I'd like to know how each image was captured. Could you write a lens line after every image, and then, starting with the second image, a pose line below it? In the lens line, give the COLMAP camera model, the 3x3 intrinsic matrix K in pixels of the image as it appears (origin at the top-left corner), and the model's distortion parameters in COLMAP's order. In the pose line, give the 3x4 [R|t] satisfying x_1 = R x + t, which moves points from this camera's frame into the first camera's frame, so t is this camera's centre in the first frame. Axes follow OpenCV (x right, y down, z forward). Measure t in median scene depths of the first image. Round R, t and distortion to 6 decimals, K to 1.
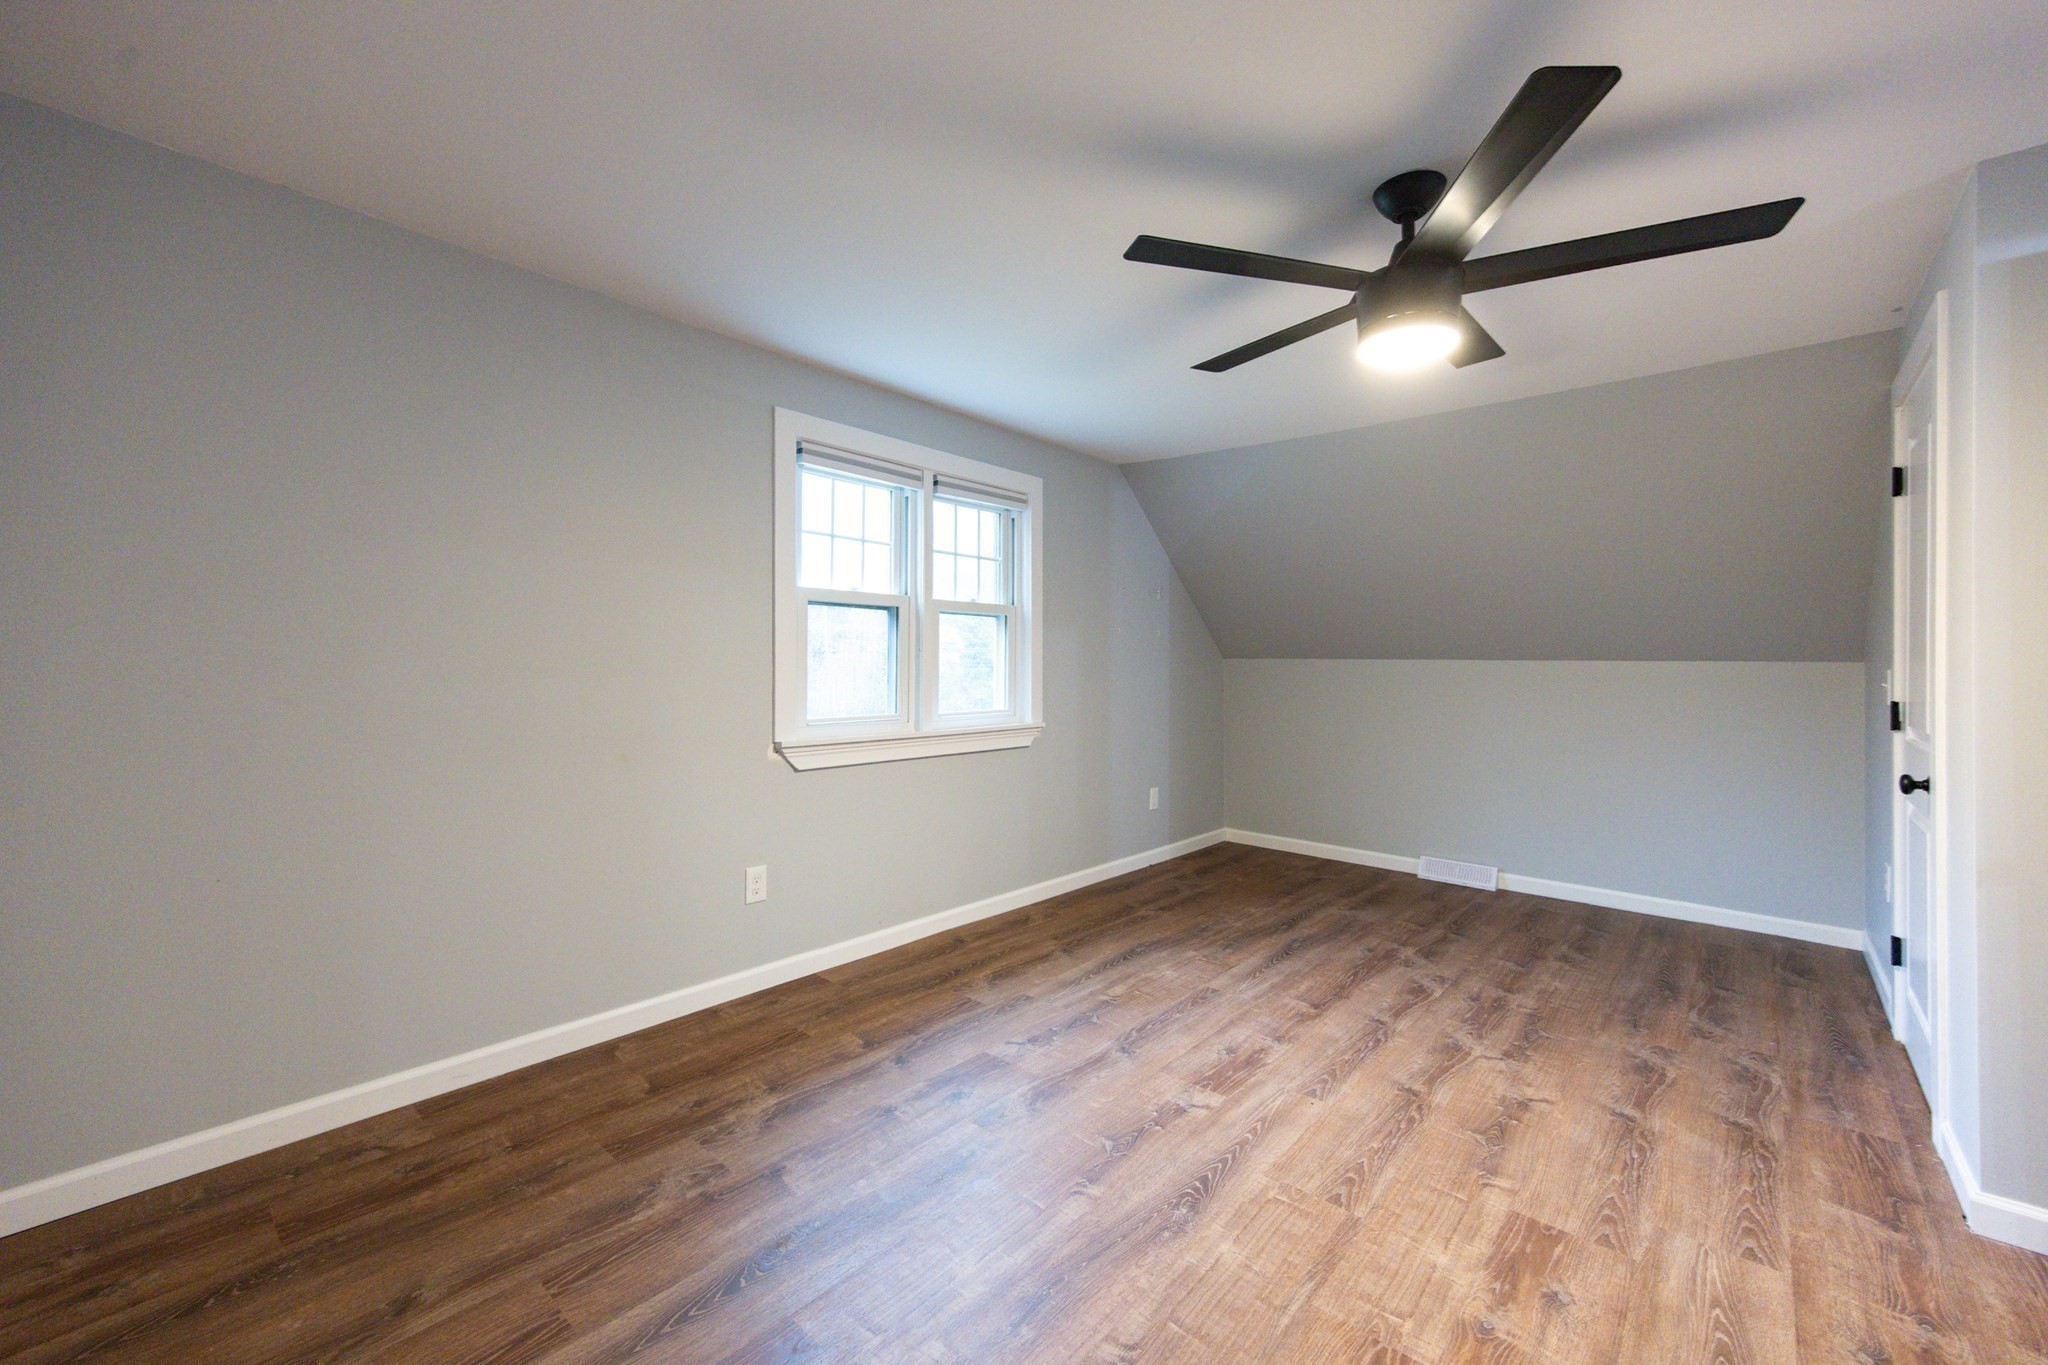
lens RADIAL K [[829.2, 0, 1024.0], [0, 829.2, 682.5], [0, 0, 1]] dist [0.018424, 0.000141]
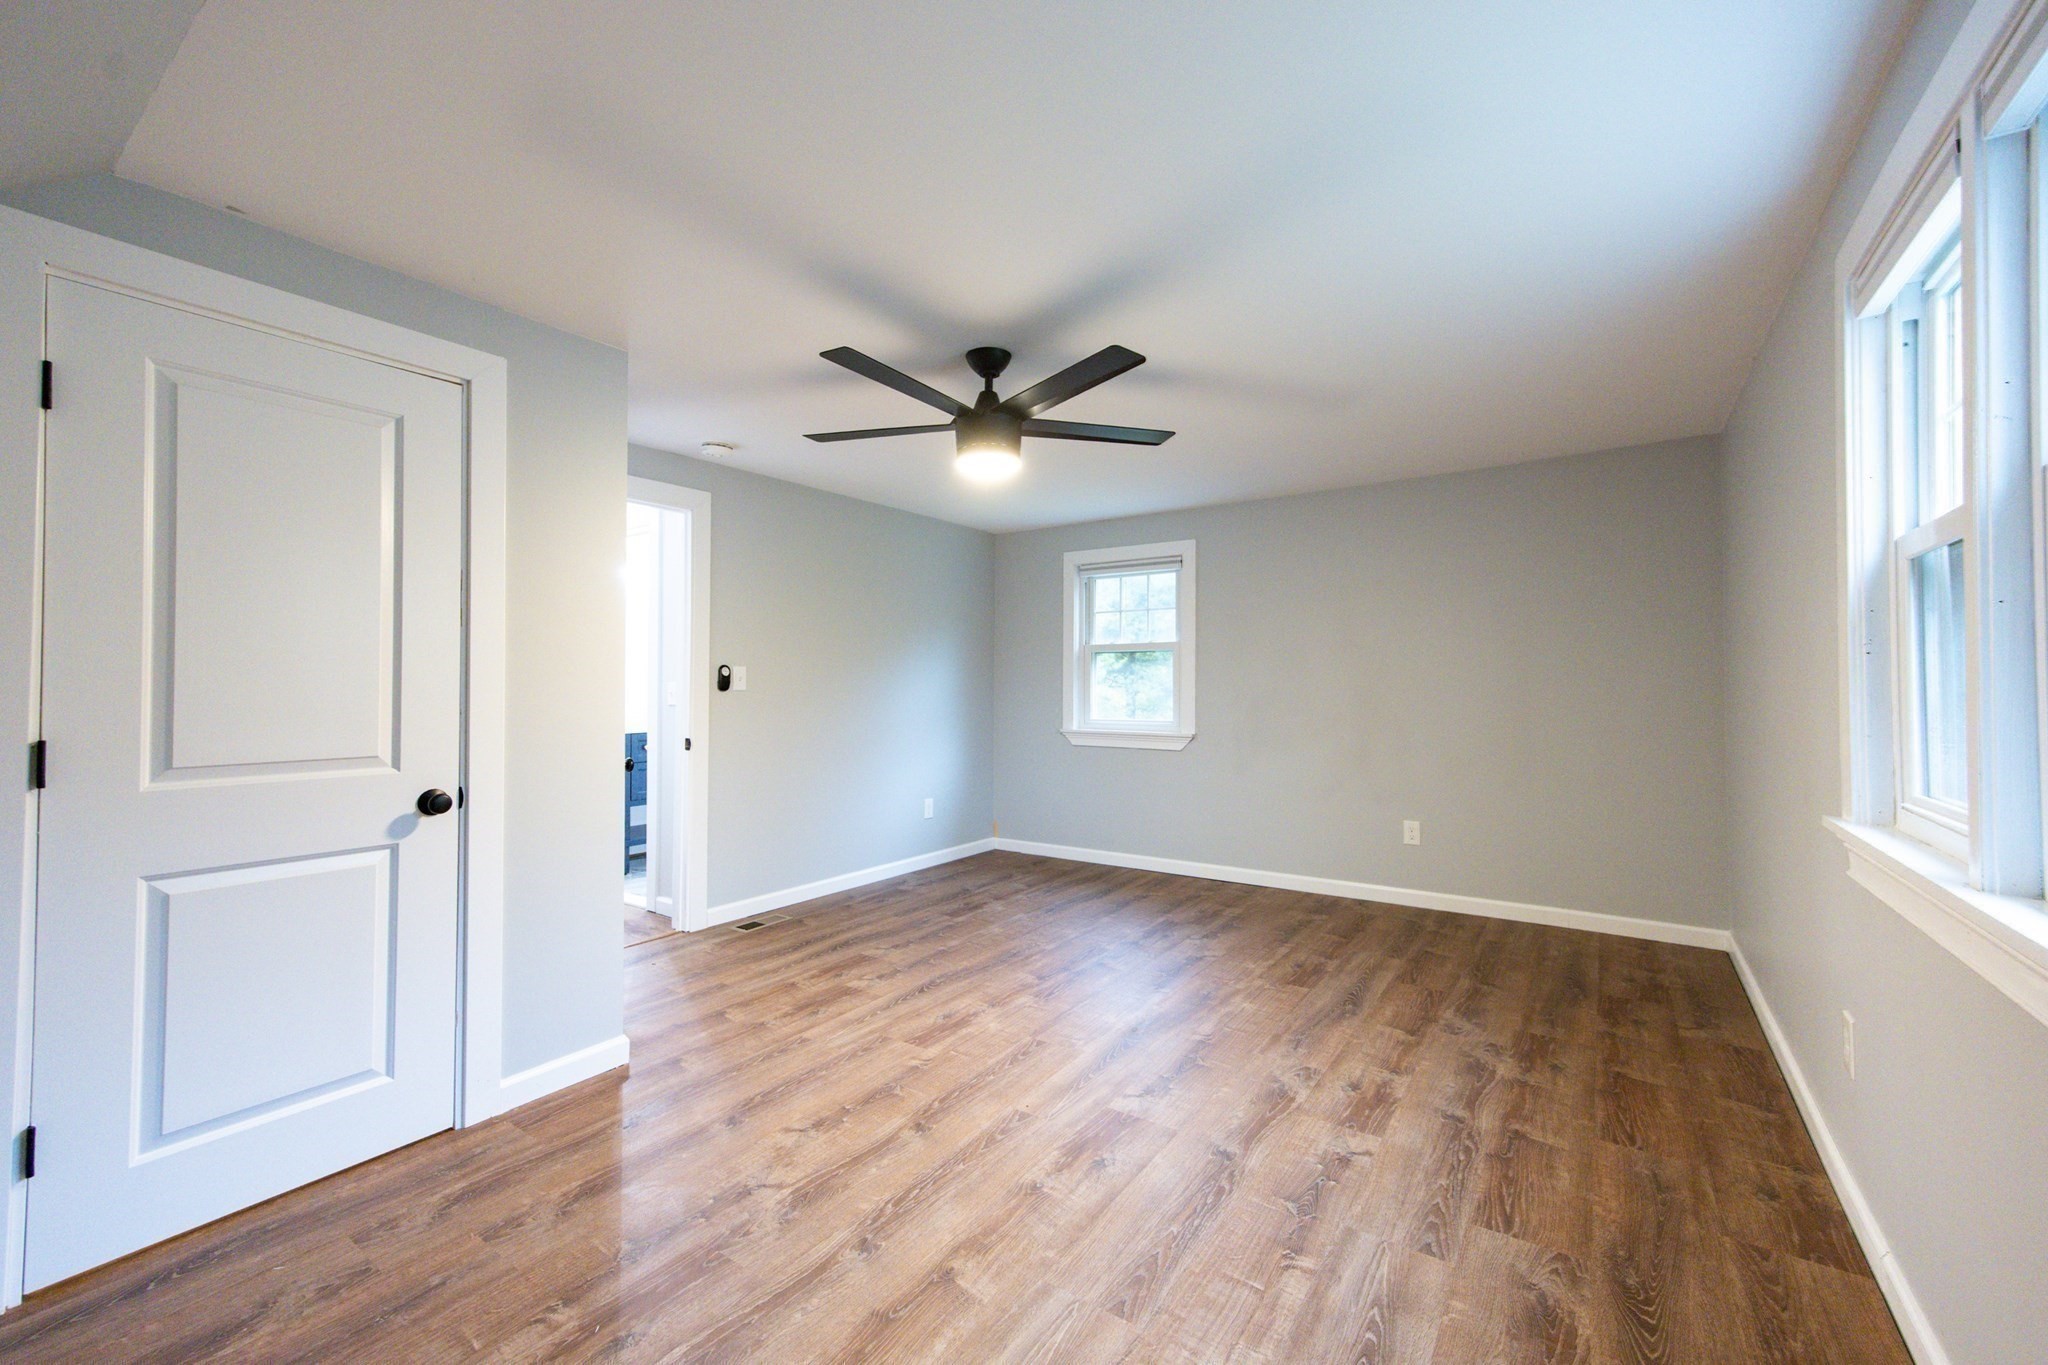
lens RADIAL K [[829.2, 0, 1024.0], [0, 829.2, 682.5], [0, 0, 1]] dist [0.018424, 0.000141]
pose [[-0.993844, -0.004693, -0.110690, 0.440284], [-0.006073, 0.999908, 0.012134, -0.035871], [0.110623, 0.012732, -0.993781, 1.911901]]
